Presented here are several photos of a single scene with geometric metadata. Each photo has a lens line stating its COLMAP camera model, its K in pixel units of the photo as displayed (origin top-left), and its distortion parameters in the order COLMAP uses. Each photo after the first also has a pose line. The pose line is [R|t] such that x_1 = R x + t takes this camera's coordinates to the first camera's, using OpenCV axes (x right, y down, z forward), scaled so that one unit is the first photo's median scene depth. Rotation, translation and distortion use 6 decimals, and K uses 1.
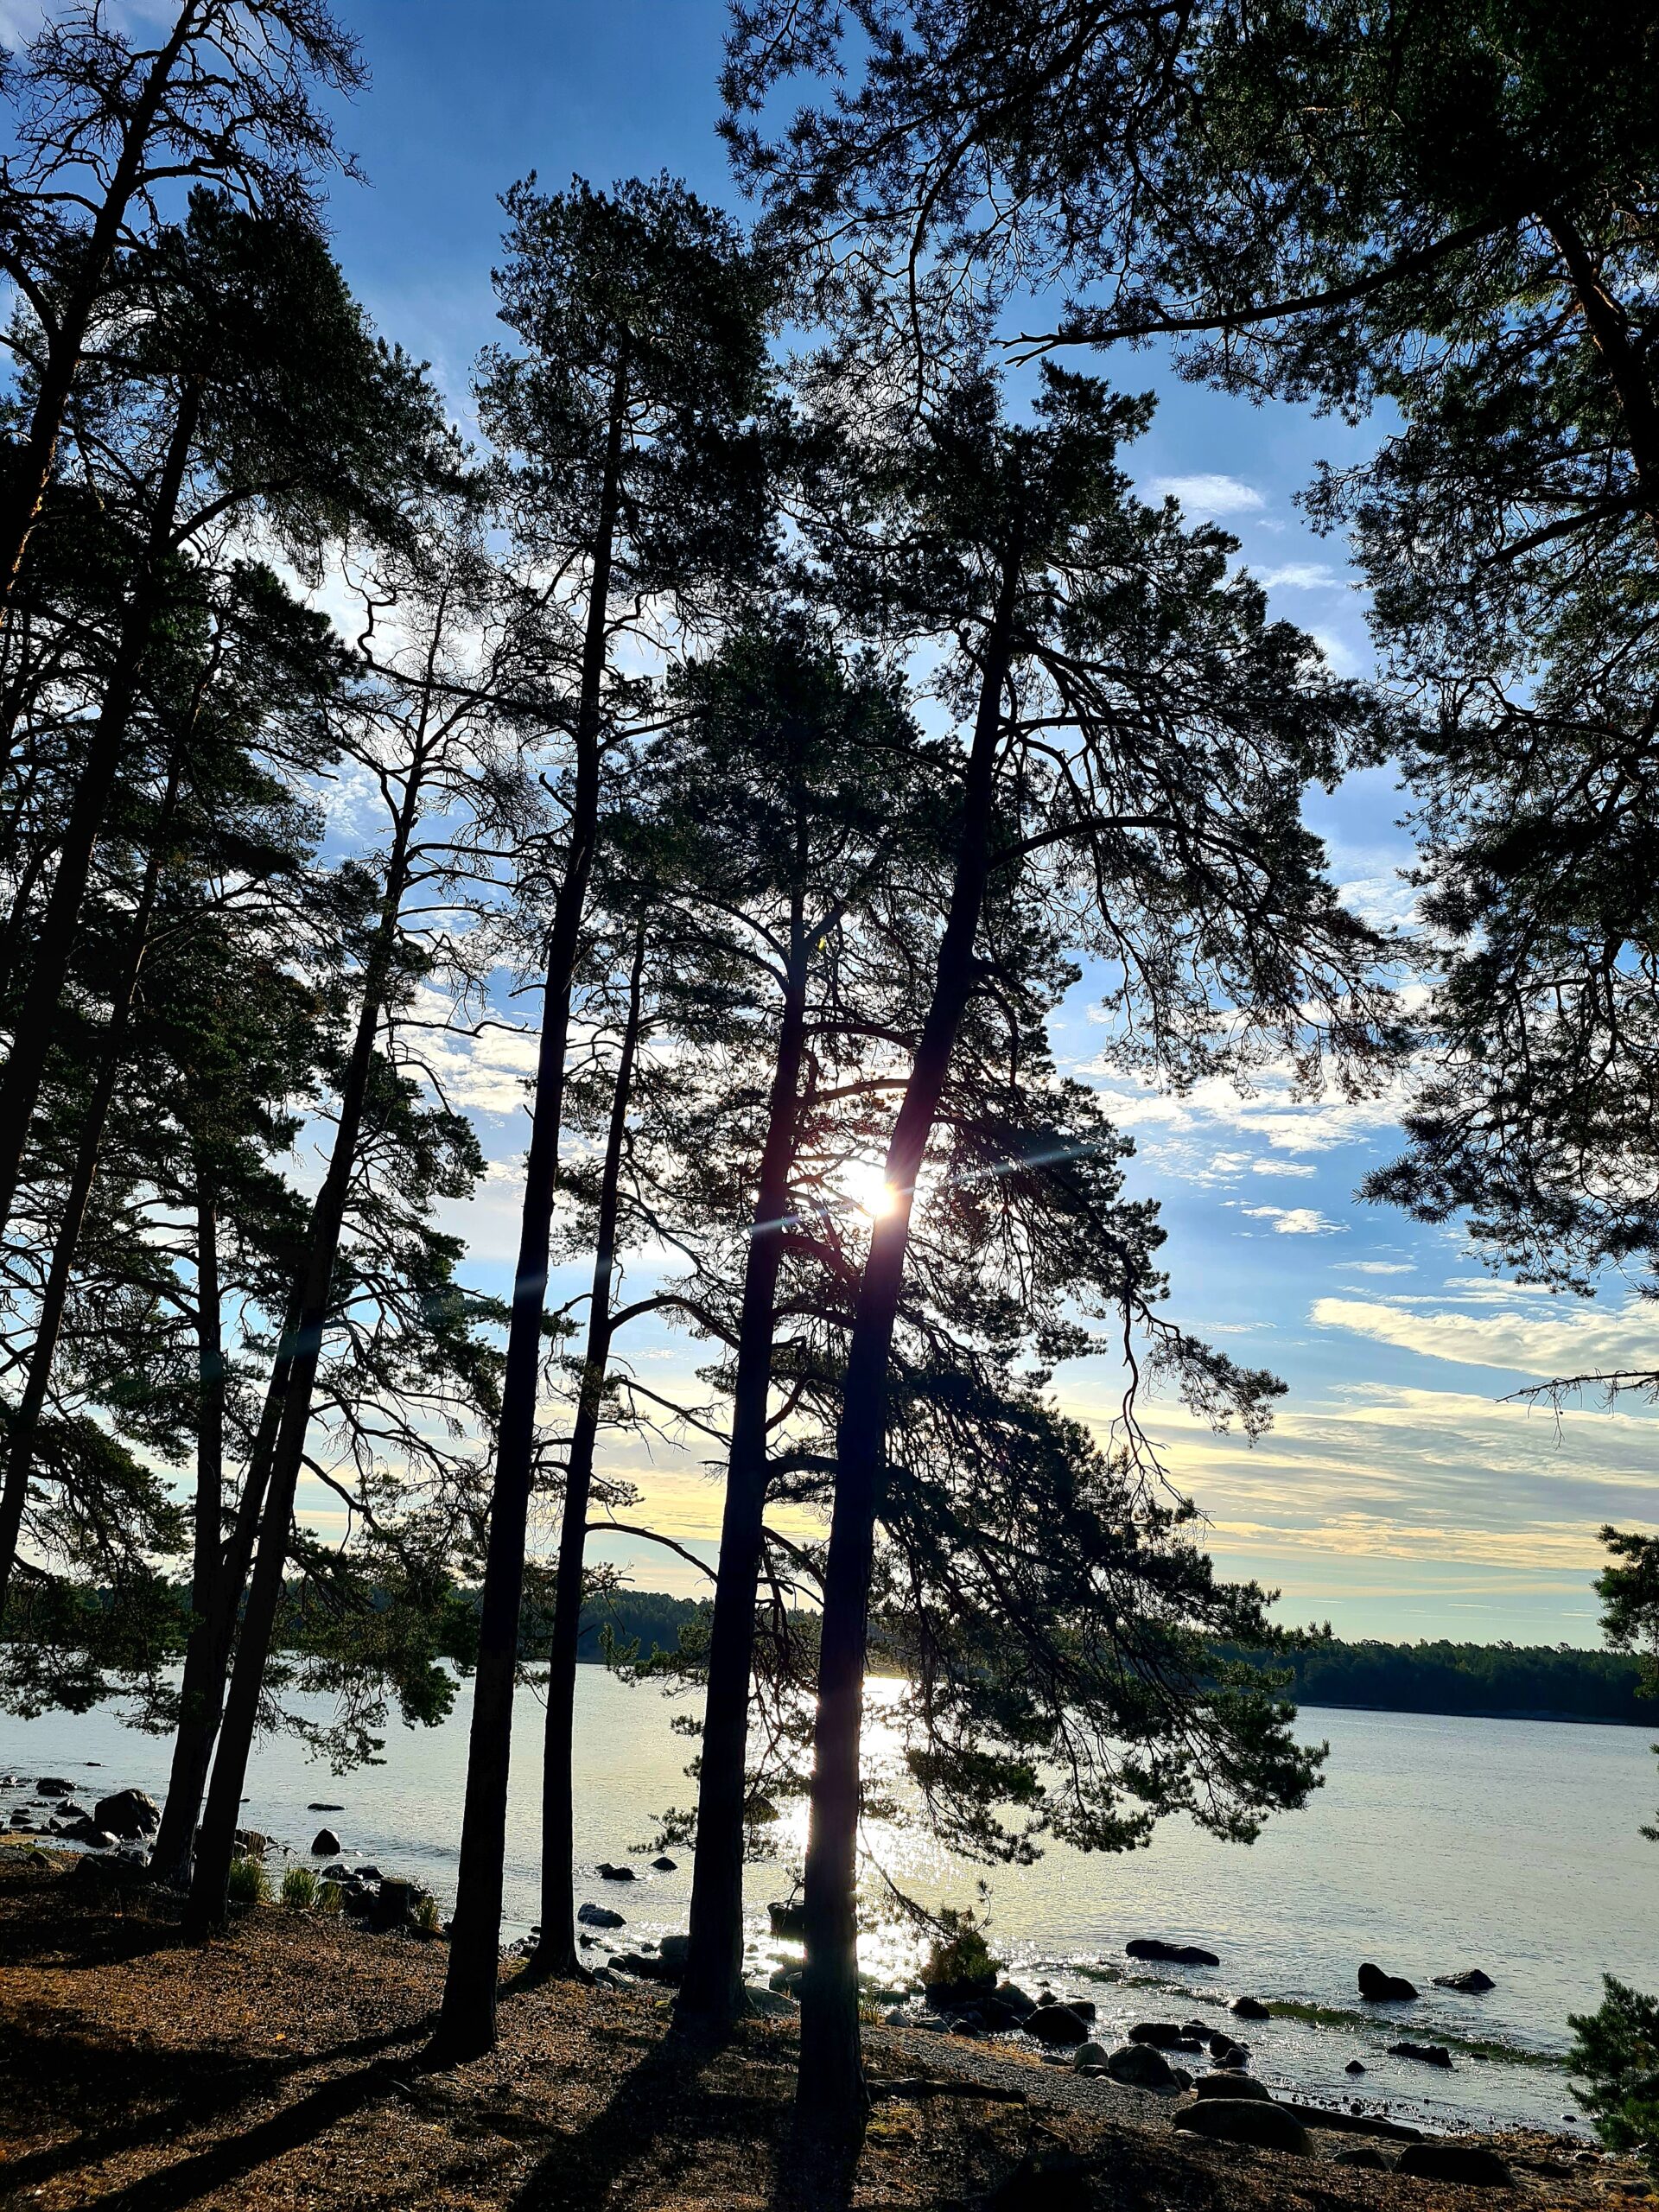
lens RADIAL K [[1627.7, 0, 829.5], [0, 1627.7, 1106.0], [0, 0, 1]] dist [0.037271, 0.000863]
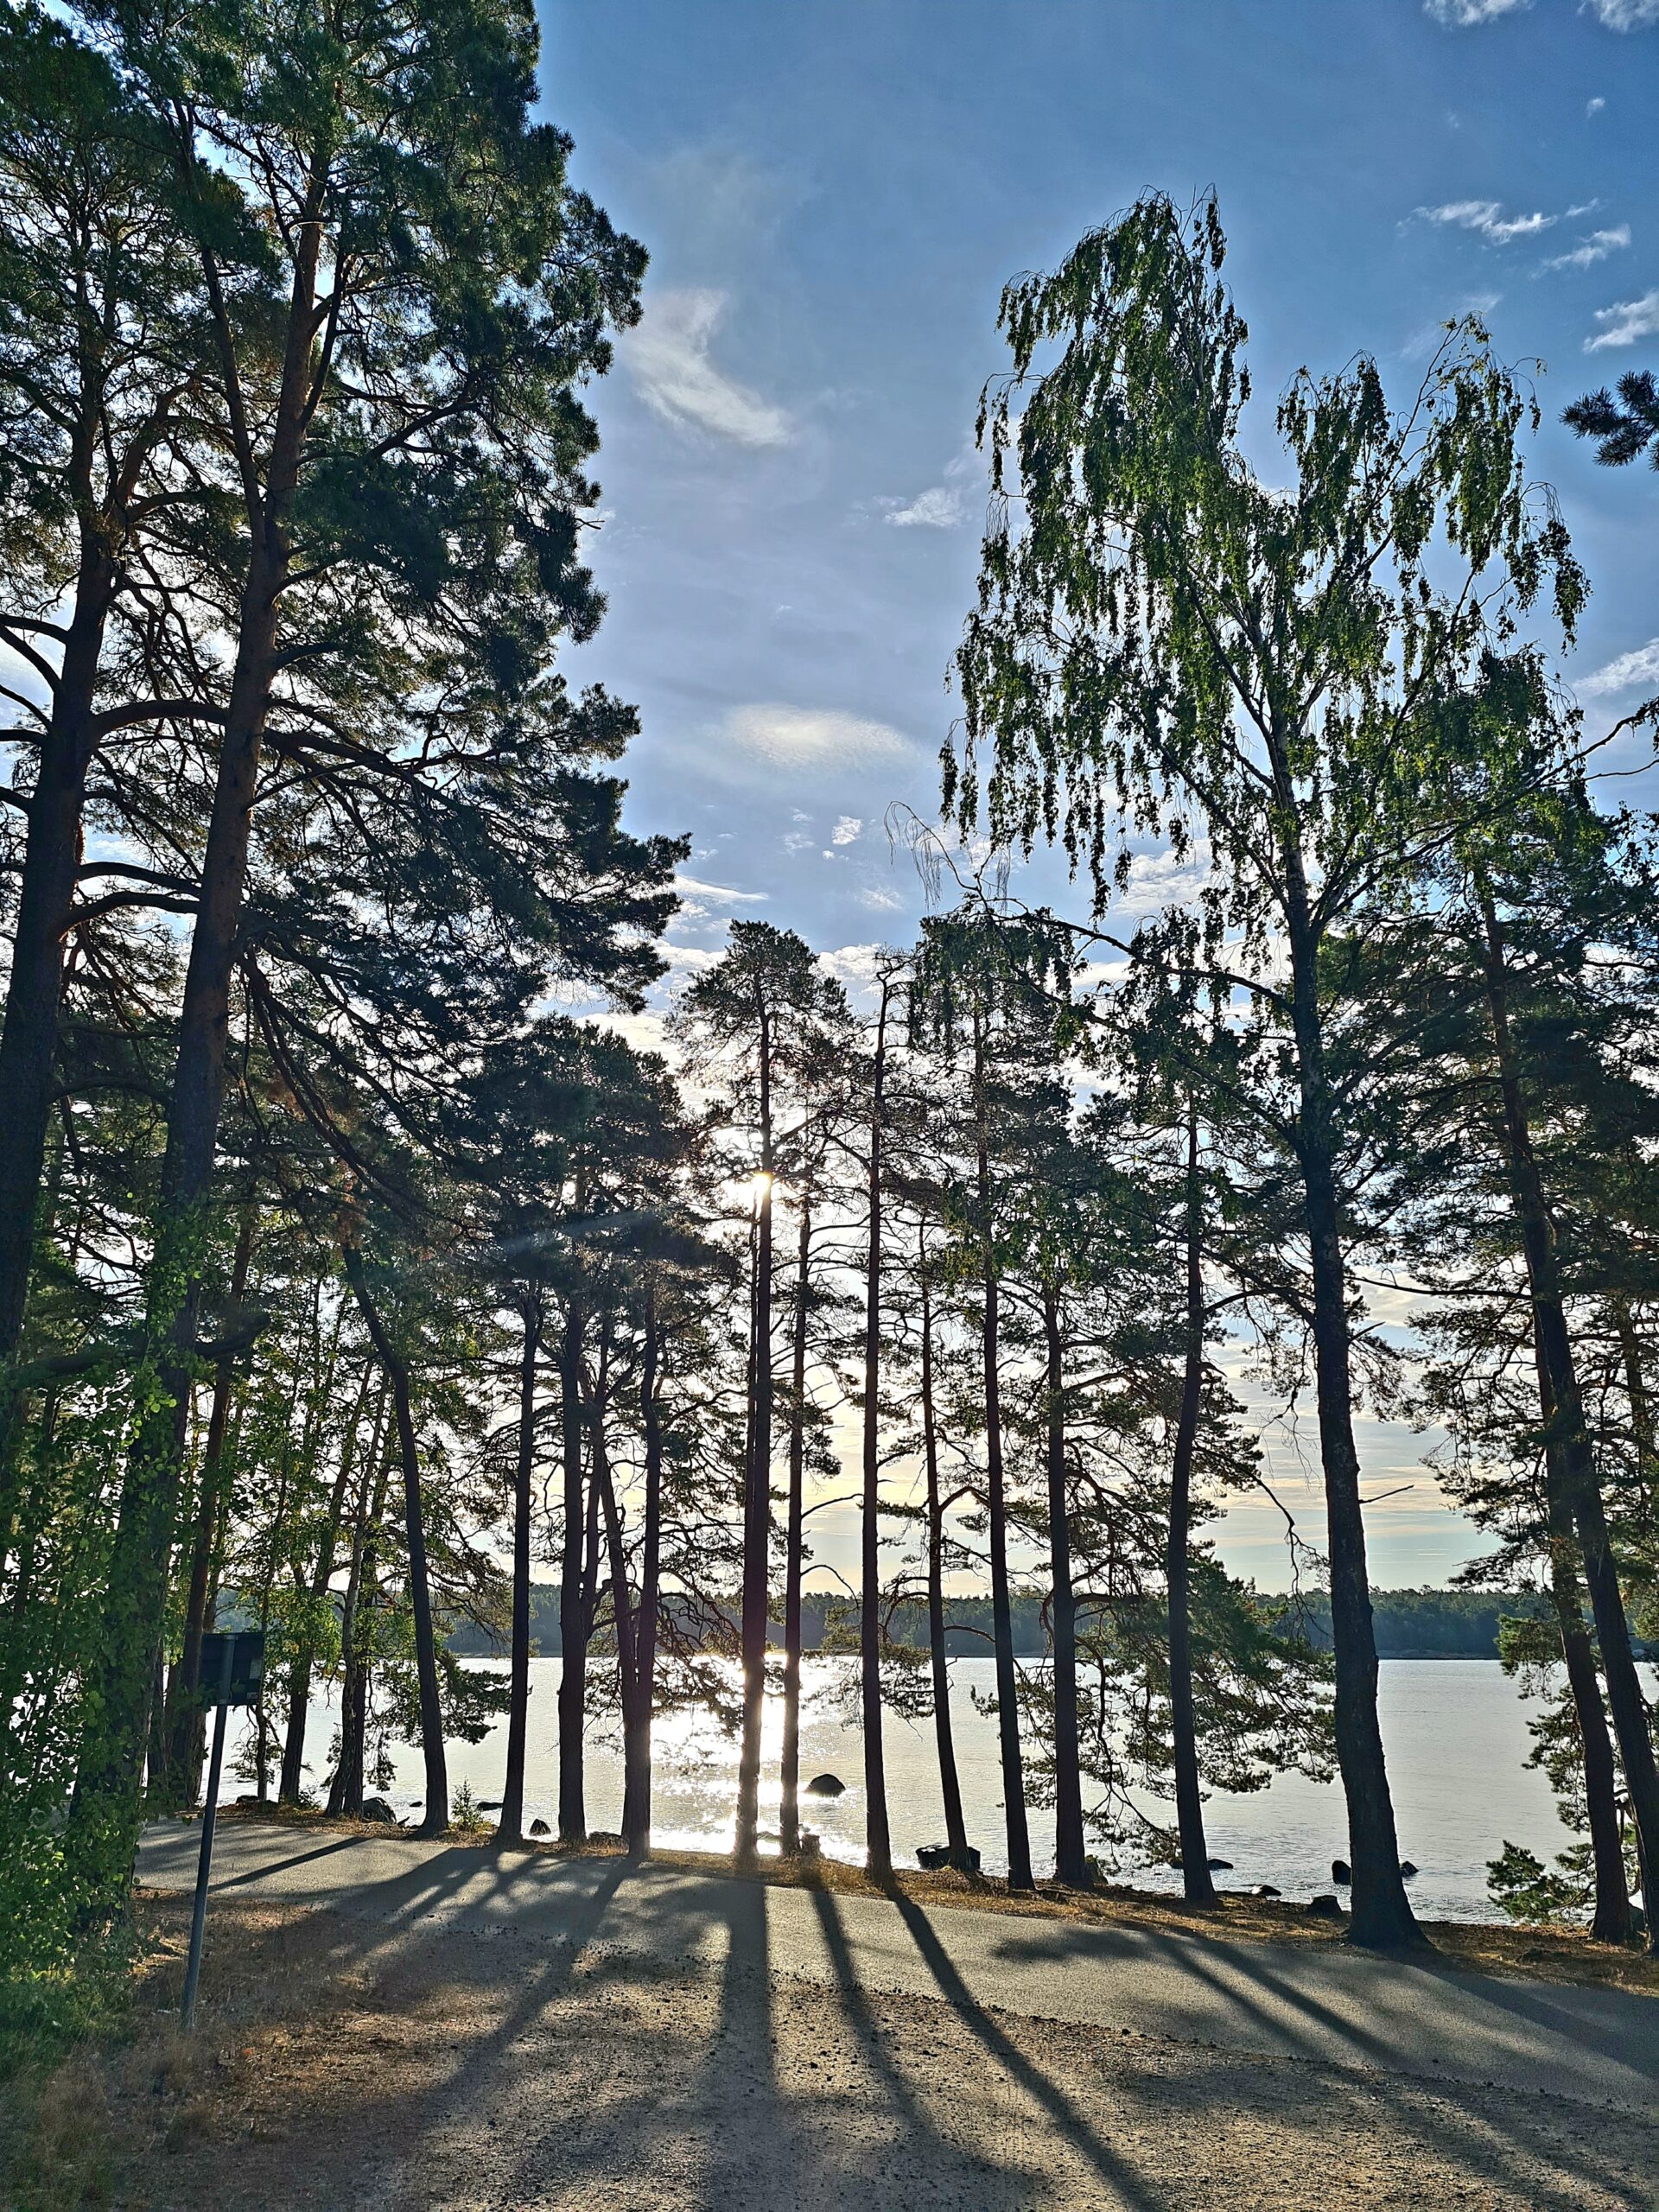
lens RADIAL K [[1627.7, 0, 829.5], [0, 1627.7, 1106.0], [0, 0, 1]] dist [0.037271, 0.000863]
pose [[0.996486, -0.028394, 0.078803, -0.438793], [0.027171, 0.999494, 0.016541, -0.379167], [-0.079233, -0.014342, 0.996753, -0.833363]]
